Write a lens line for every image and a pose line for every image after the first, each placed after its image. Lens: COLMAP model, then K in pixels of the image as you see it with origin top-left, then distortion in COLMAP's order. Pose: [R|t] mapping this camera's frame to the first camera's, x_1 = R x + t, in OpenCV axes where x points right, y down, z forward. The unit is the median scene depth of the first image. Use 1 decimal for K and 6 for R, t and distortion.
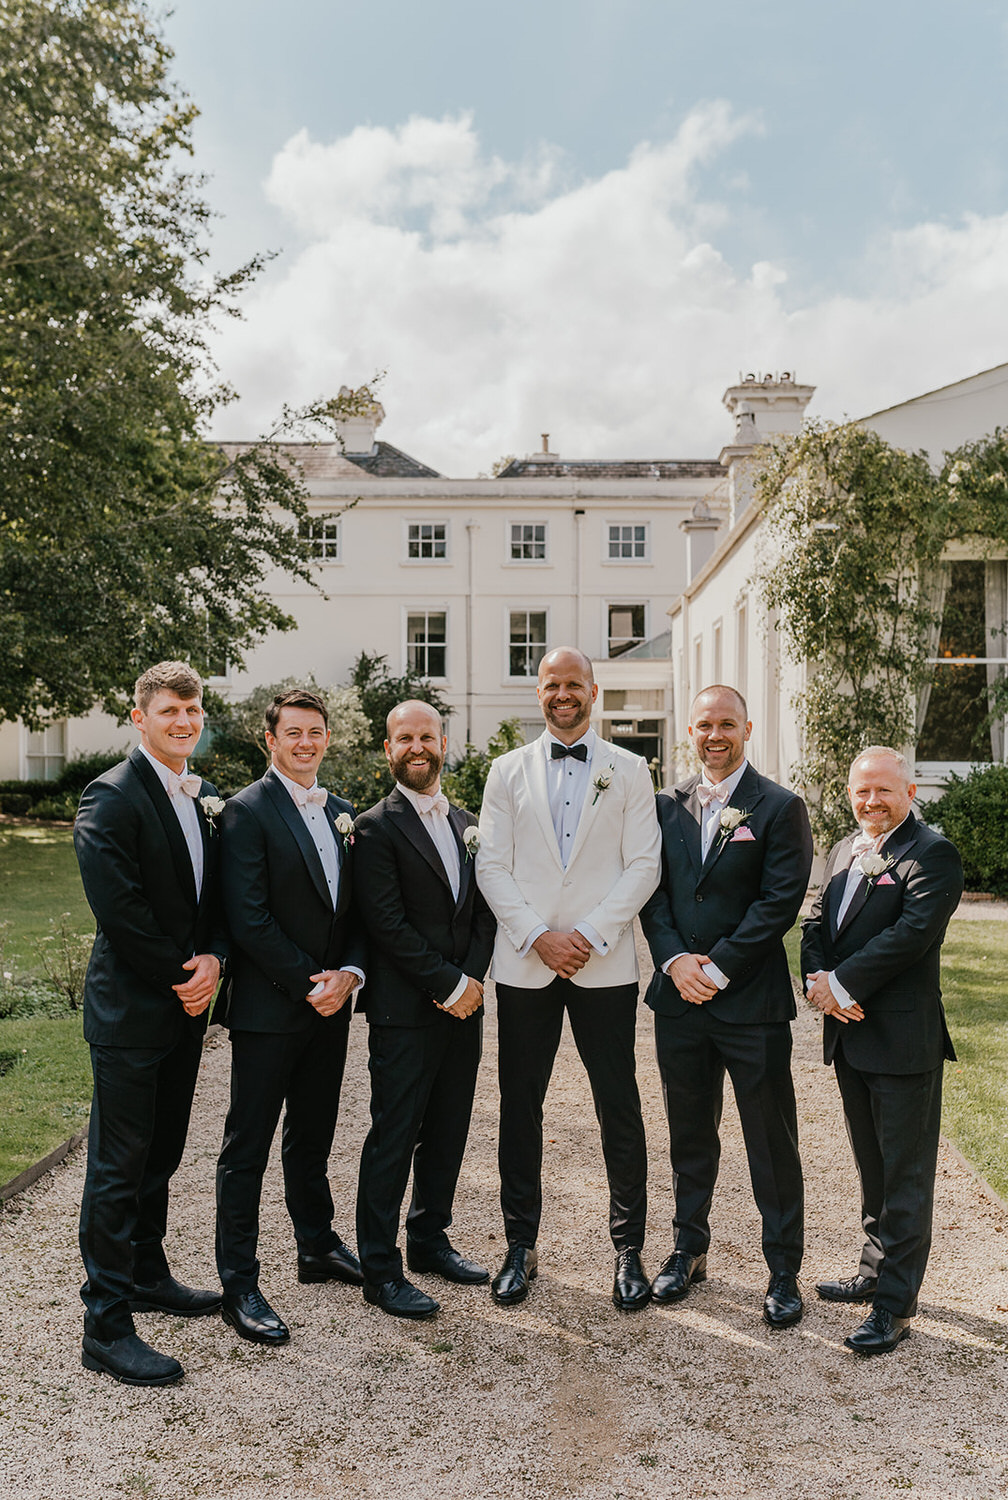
lens RADIAL K [[1535.9, 0, 494.0], [0, 1535.9, 797.5], [0, 0, 1]] dist [0.008462, 0.003319]
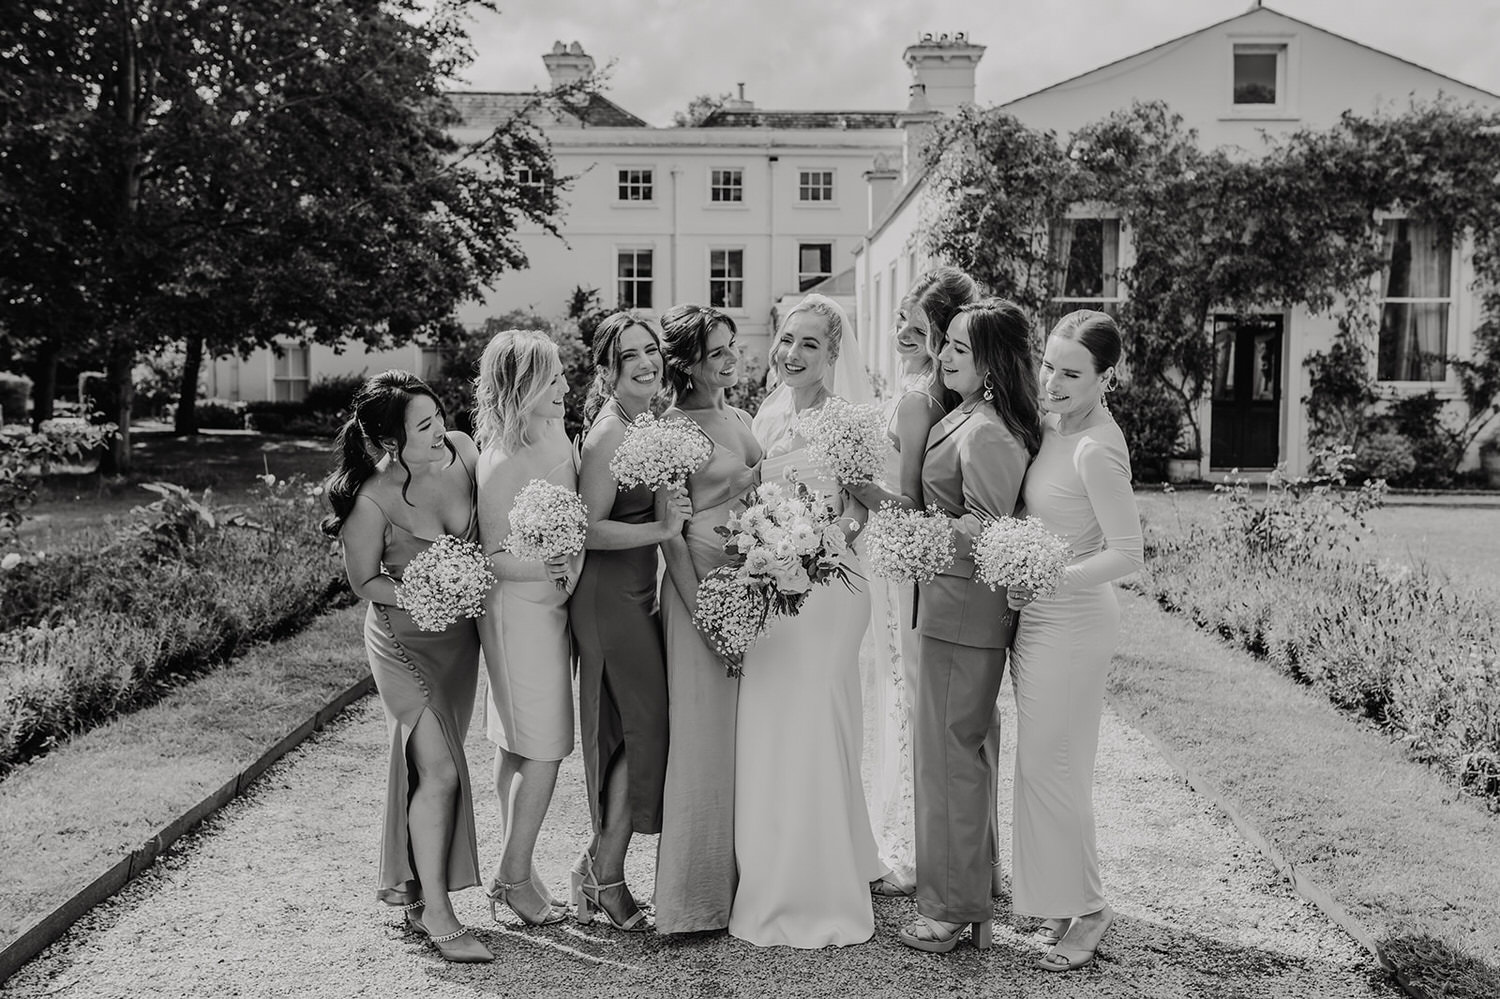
lens RADIAL K [[1505.6, 0, 716.6], [0, 1505.6, 494.5], [0, 0, 1]] dist [0.000693, 0.001042]
pose [[0.999781, -0.000148, 0.020915, -0.013387], [-0.000818, 0.998933, 0.046180, 0.009174], [-0.020899, -0.046188, 0.998714, -0.158926]]
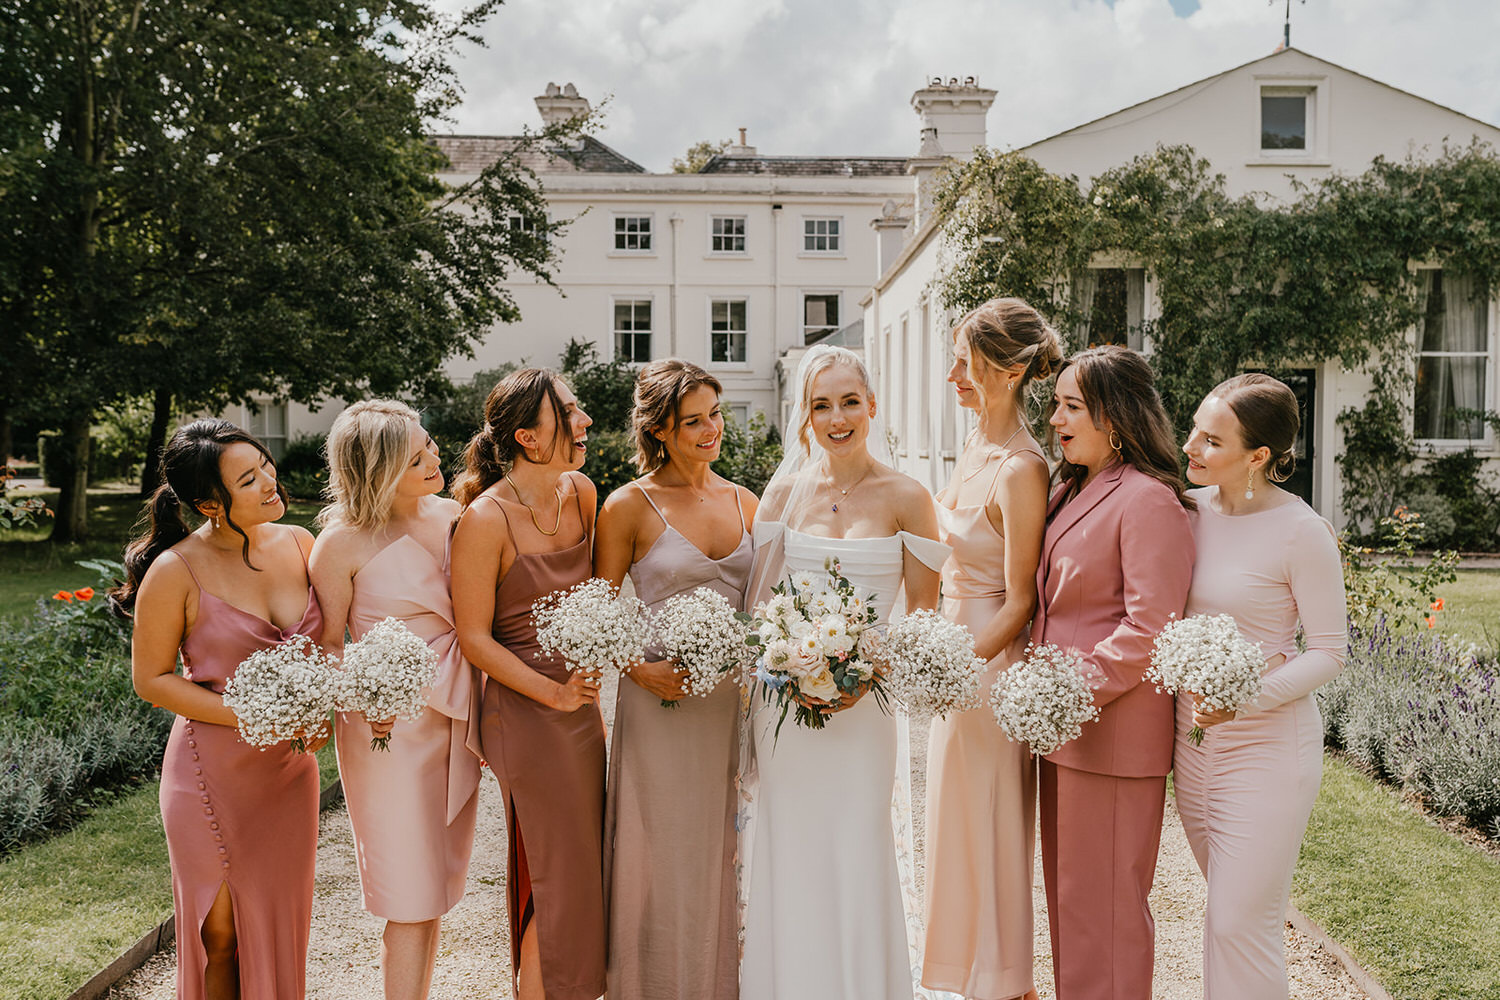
lens RADIAL K [[1556.5, 0, 776.1], [0, 1556.5, 523.5], [0, 0, 1]] dist [0.003159, -0.008020]
pose [[0.998277, -0.003601, 0.058572, -0.014788], [0.002040, 0.999642, 0.026697, 0.006733], [-0.058647, -0.026531, 0.997926, -0.132408]]
